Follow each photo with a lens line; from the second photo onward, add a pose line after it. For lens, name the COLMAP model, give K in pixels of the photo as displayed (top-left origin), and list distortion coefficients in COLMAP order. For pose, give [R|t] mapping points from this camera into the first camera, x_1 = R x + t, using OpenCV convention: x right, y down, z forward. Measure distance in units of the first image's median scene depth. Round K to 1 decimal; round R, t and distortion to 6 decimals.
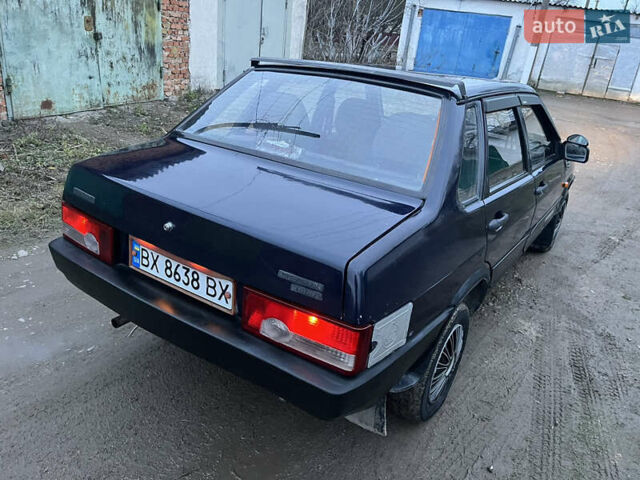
lens RADIAL K [[478.0, 0, 315.9], [0, 478.0, 237.1], [0, 0, 1]] dist [0.086109, -0.115444]
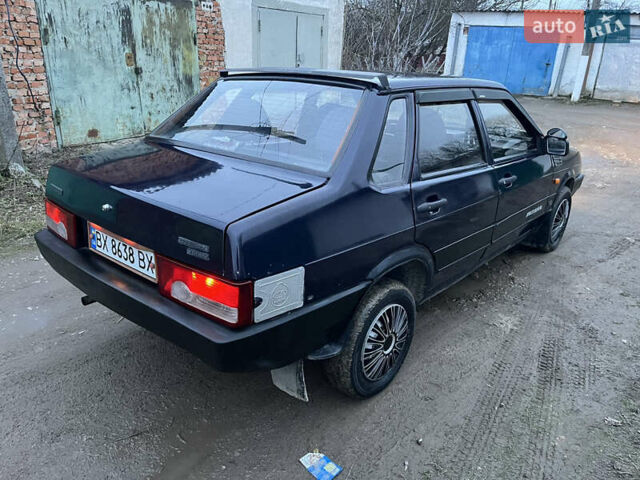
lens RADIAL K [[478.0, 0, 315.2], [0, 478.0, 238.4], [0, 0, 1]] dist [0.086109, -0.115444]
pose [[0.991004, -0.019406, -0.132420, 0.223451], [0.012714, 0.998608, -0.051191, 0.076281], [0.133229, 0.049047, 0.989871, -0.052941]]
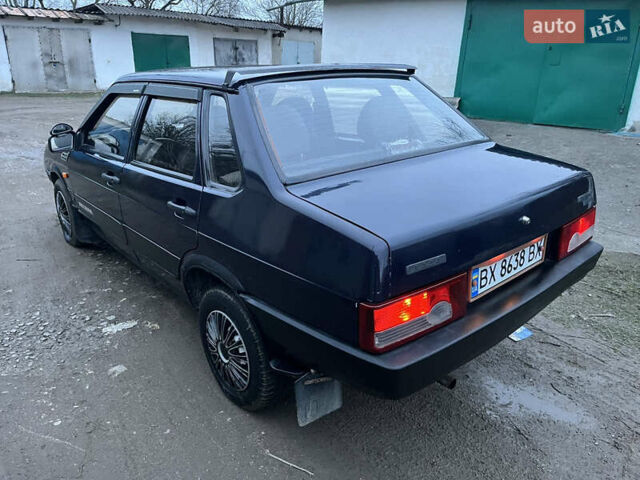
lens RADIAL K [[478.0, 0, 316.8], [0, 478.0, 241.4], [0, 0, 1]] dist [0.086109, -0.115444]
pose [[0.249593, -0.420153, 0.872453, -0.893852], [0.390469, 0.868142, 0.306371, -0.318351], [-0.886136, 0.264198, 0.380739, 0.656814]]
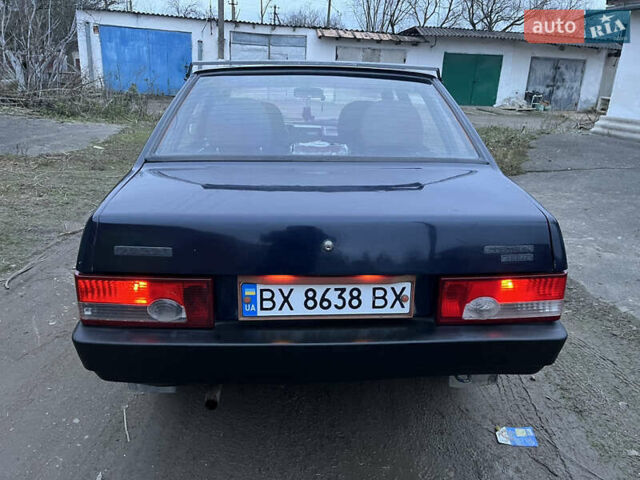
lens RADIAL K [[478.0, 0, 316.8], [0, 478.0, 235.8], [0, 0, 1]] dist [0.086109, -0.115444]
pose [[0.790168, -0.252673, 0.558382, -0.513951], [0.272144, 0.960970, 0.049735, -0.055916], [-0.549156, 0.112661, 0.828091, 0.196978]]
